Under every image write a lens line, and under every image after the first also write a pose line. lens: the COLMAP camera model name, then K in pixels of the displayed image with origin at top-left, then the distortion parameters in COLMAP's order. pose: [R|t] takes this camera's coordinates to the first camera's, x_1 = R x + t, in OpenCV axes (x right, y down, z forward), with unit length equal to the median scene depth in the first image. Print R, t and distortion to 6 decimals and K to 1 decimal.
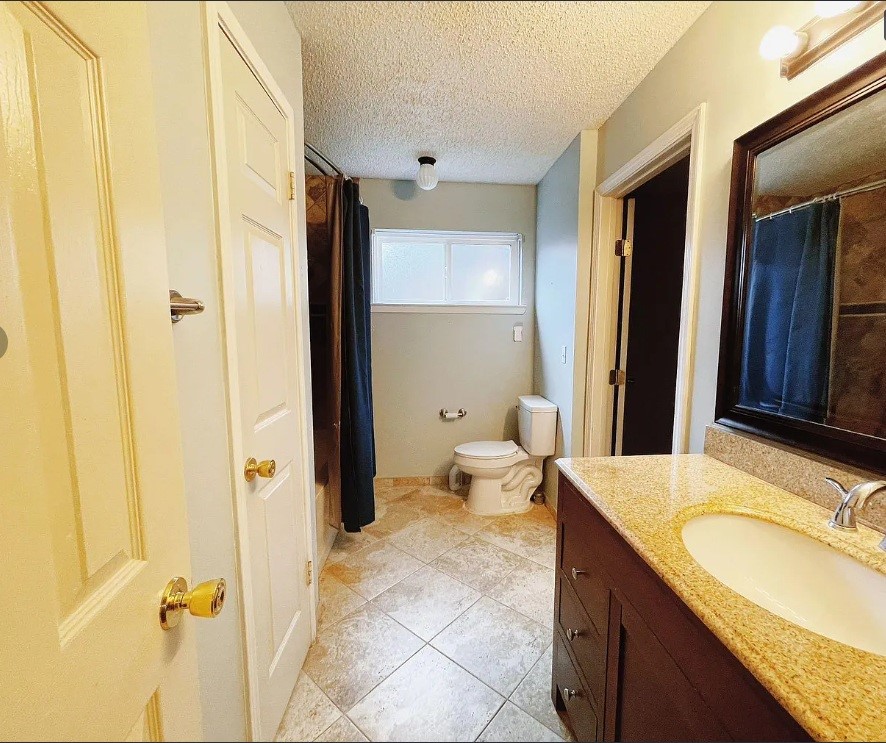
lens RADIAL K [[402.6, 0, 463.6], [0, 402.6, 374.1], [0, 0, 1]] dist [-0.001298, 0.002614]
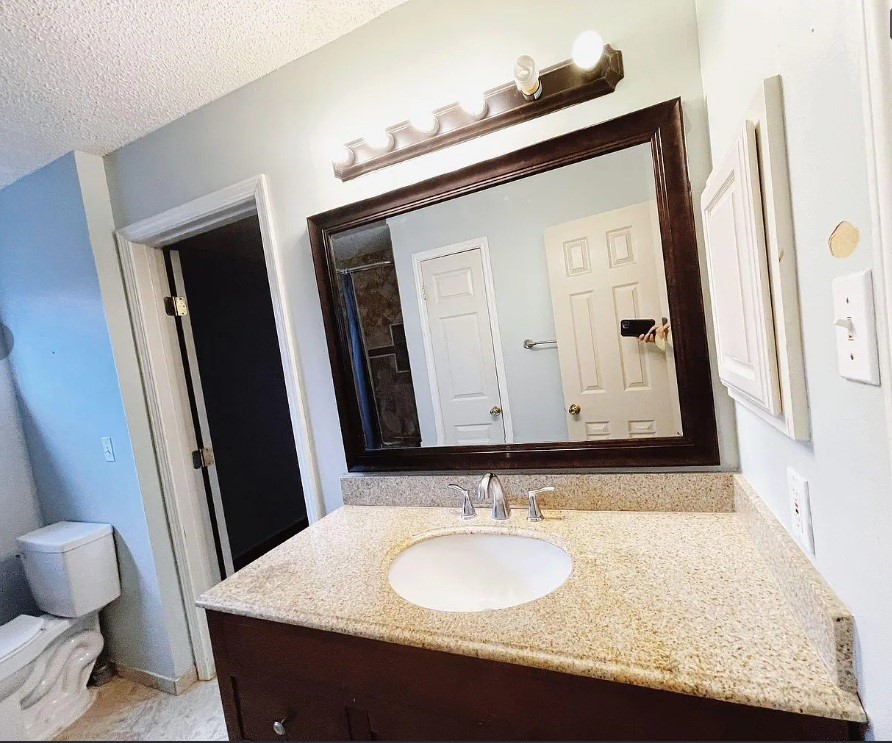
lens RADIAL K [[403.5, 0, 470.2], [0, 403.5, 371.8], [0, 0, 1]] dist [0.001157, -0.001040]
pose [[0.447236, -0.122803, 0.885946, -0.108729], [0.236727, 0.971458, 0.015153, -0.059260], [-0.862520, 0.202950, 0.463542, 0.134913]]
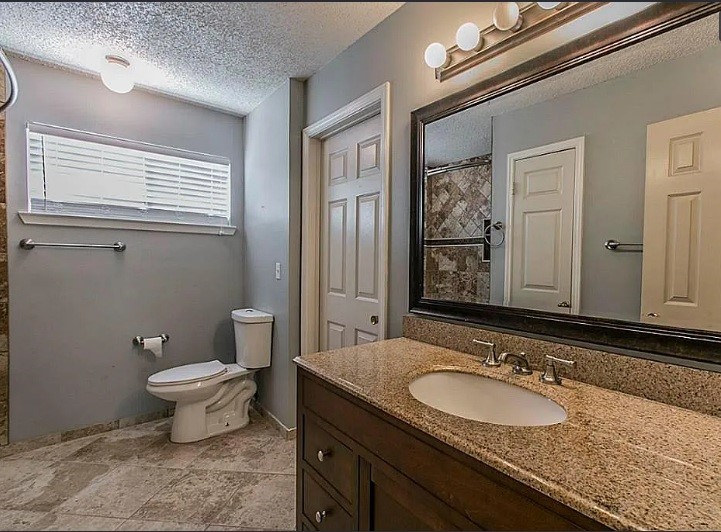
lens RADIAL K [[357.0, 0, 392.8], [0, 357.0, 273.4], [0, 0, 1]] dist [0.003103, -0.000223]
pose [[0.814902, -0.012208, 0.579471, -0.086993], [0.055900, 0.996773, -0.057612, 0.042831], [-0.576897, 0.079341, 0.812954, 0.035167]]
